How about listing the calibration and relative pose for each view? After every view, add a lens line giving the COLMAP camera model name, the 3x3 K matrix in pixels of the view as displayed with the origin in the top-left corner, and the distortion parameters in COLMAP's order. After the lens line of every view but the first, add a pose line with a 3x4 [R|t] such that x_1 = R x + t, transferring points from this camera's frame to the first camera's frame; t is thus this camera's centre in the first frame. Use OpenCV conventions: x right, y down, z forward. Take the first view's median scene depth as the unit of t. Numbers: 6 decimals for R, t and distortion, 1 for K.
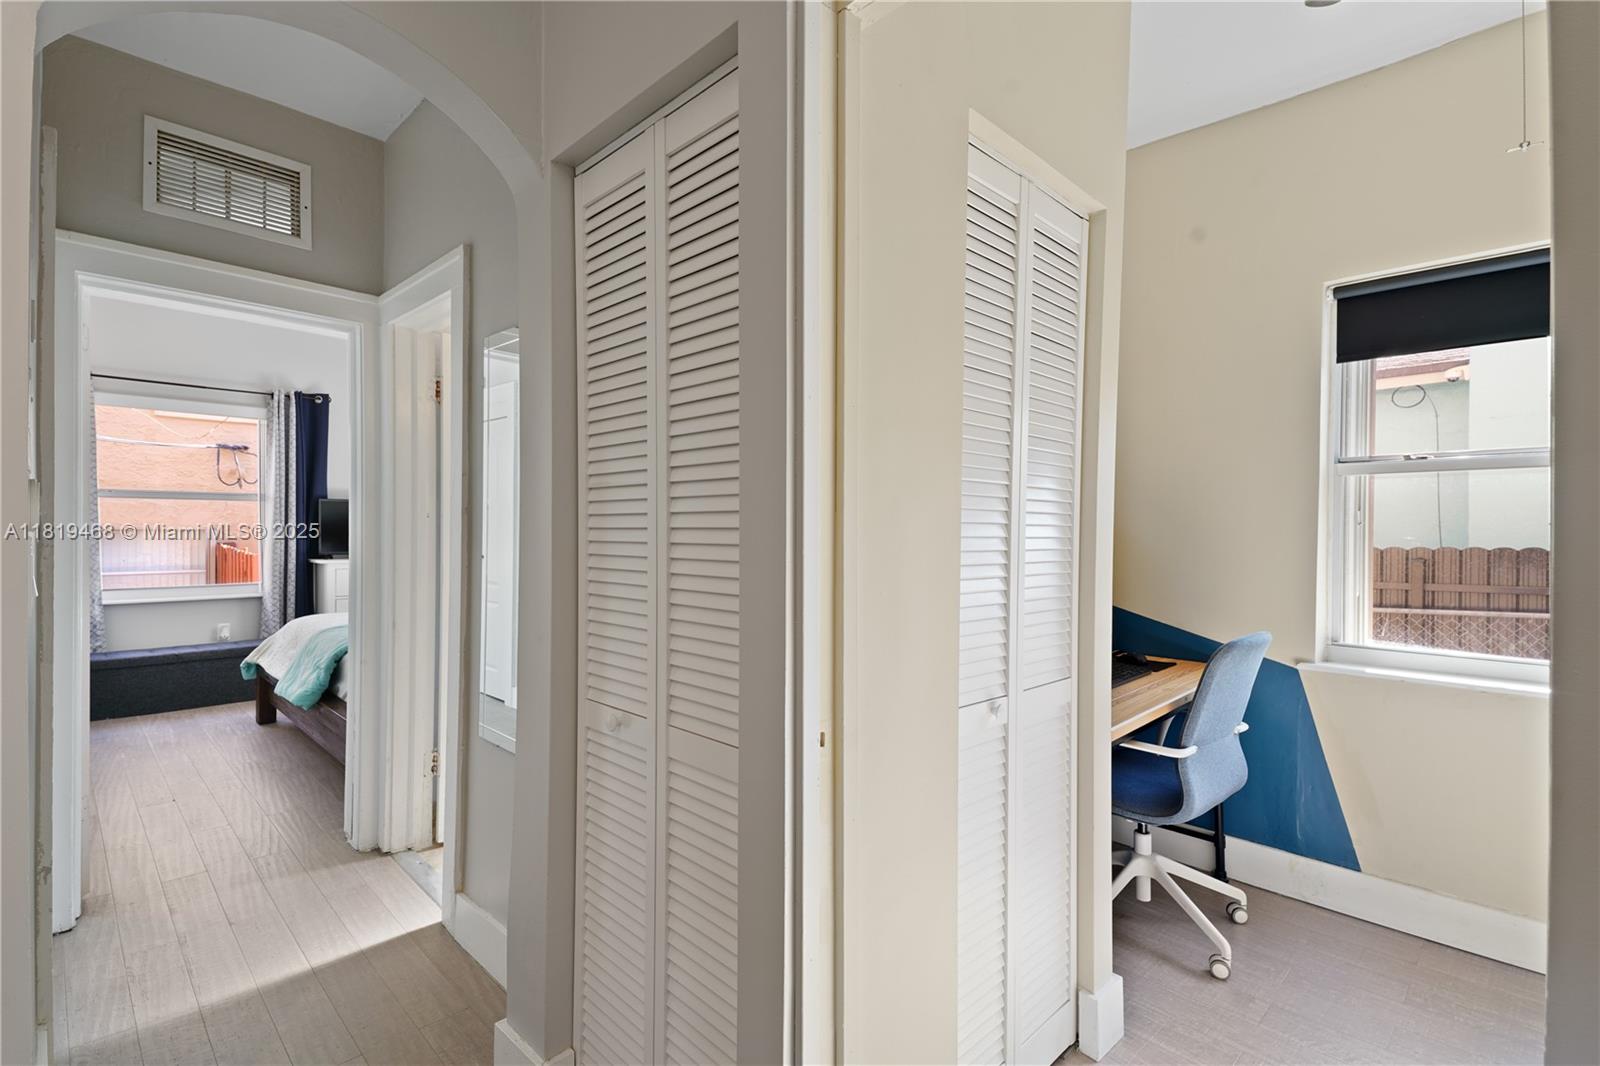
lens RADIAL K [[740.9, 0, 801.0], [0, 740.9, 527.1], [0, 0, 1]] dist [0.003131, 0.000249]
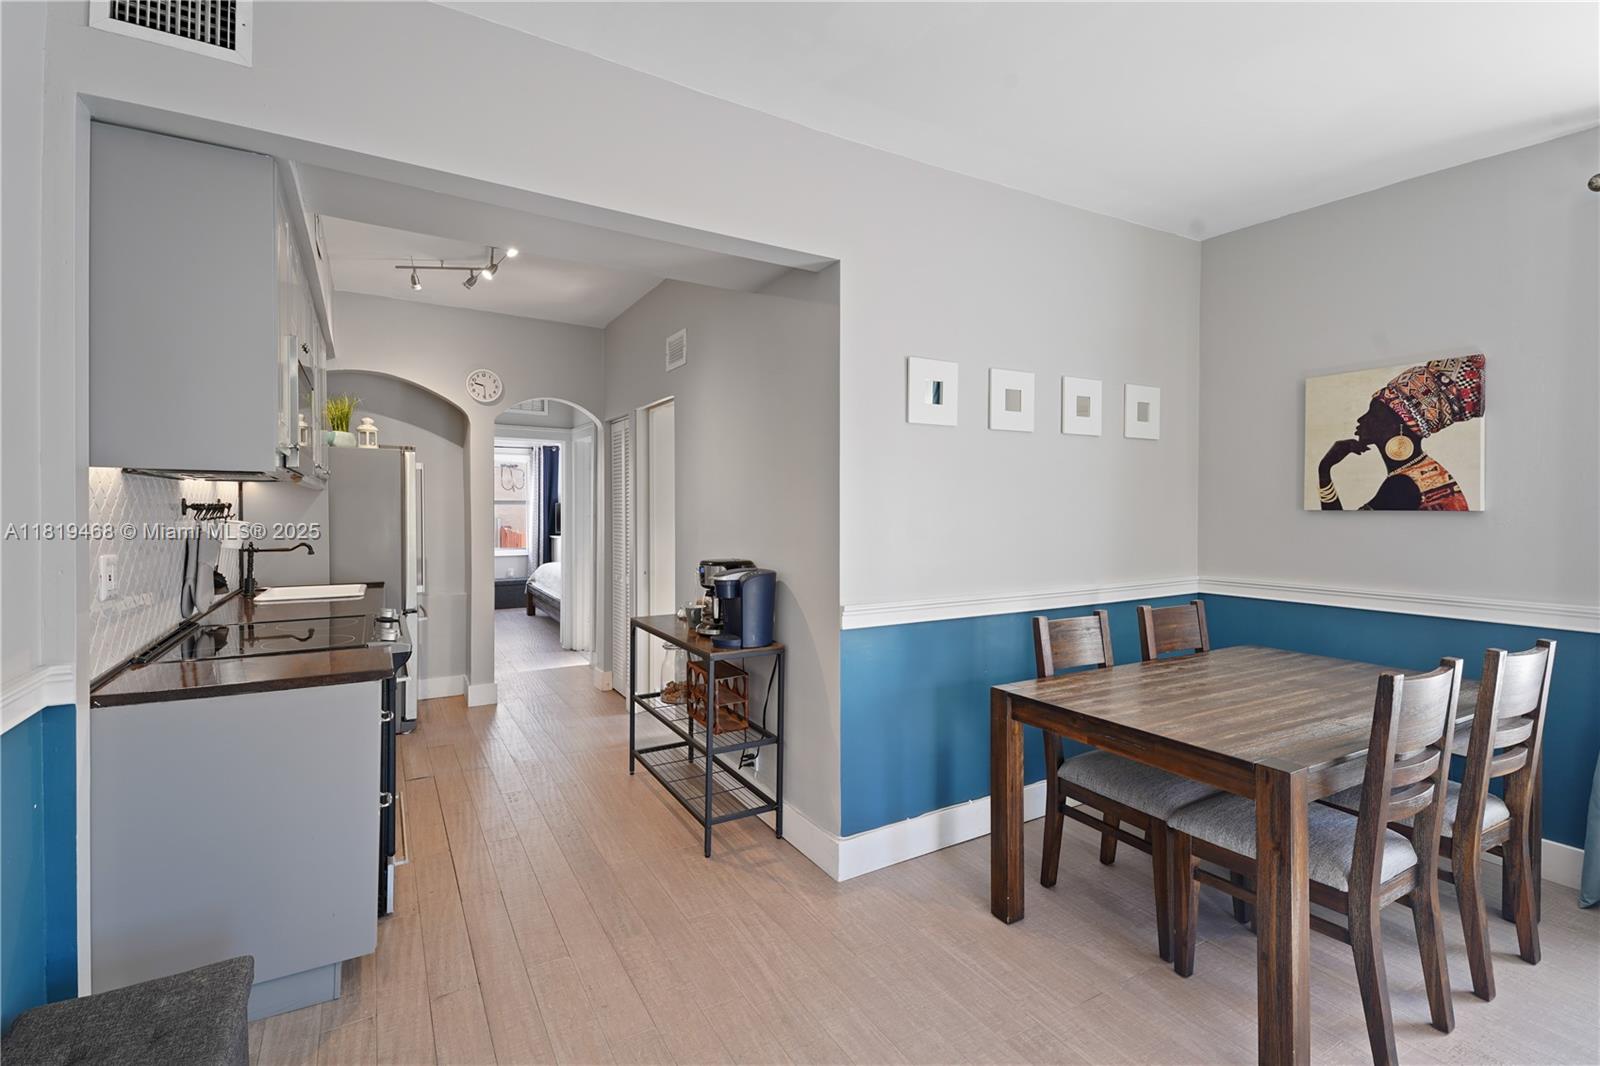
lens RADIAL K [[740.9, 0, 801.6], [0, 740.9, 521.2], [0, 0, 1]] dist [0.003131, 0.000249]
pose [[0.965195, 0.005385, -0.261477, 0.557576], [-0.001085, 0.999862, 0.016586, -0.030384], [0.261530, -0.015725, 0.965067, -0.810251]]
